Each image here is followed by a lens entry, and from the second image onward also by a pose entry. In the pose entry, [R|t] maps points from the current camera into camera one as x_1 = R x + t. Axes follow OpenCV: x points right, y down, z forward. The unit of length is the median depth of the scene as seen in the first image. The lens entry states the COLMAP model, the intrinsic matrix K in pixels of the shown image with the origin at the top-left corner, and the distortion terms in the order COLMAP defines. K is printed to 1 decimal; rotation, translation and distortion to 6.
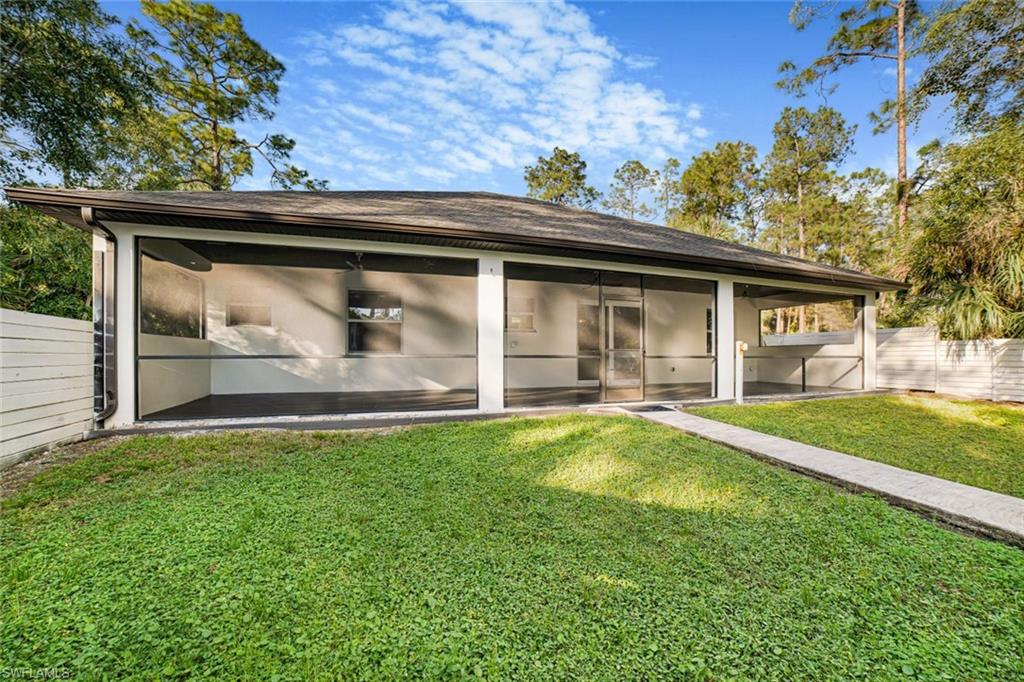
lens RADIAL K [[416.7, 0, 513.4], [0, 416.7, 346.9], [0, 0, 1]] dist [-0.004096, 0.002936]
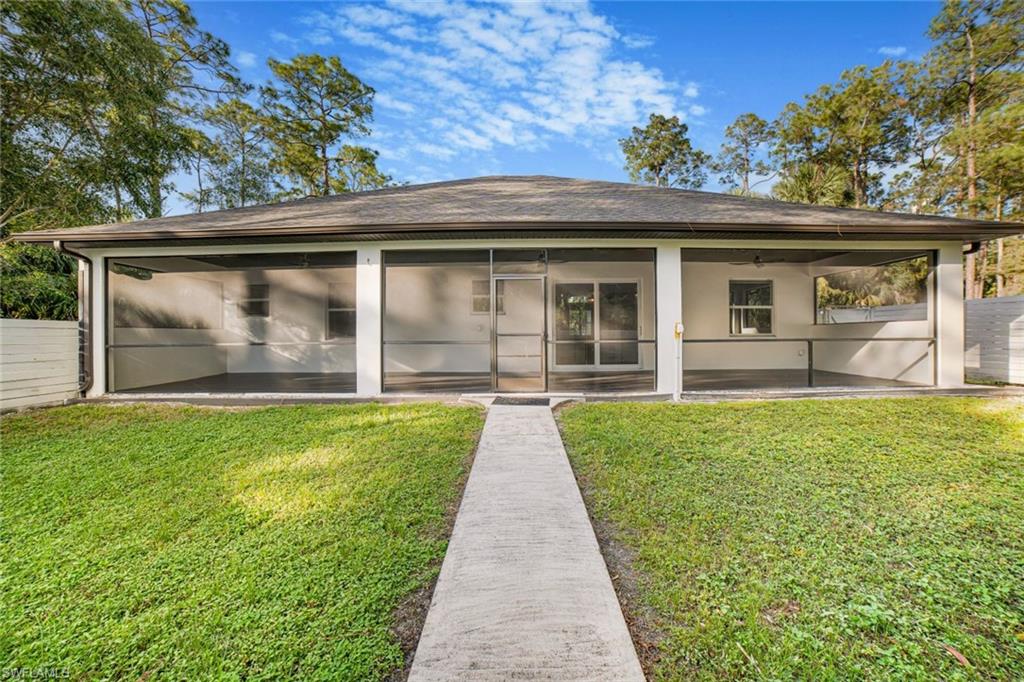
lens RADIAL K [[396.4, 0, 512.3], [0, 396.4, 337.2], [0, 0, 1]] dist [-0.001541, 0.000508]
pose [[0.932646, -0.009382, -0.360671, 0.615293], [0.017536, 0.999659, 0.019344, -0.005189], [0.360367, -0.024366, 0.932492, 0.201875]]
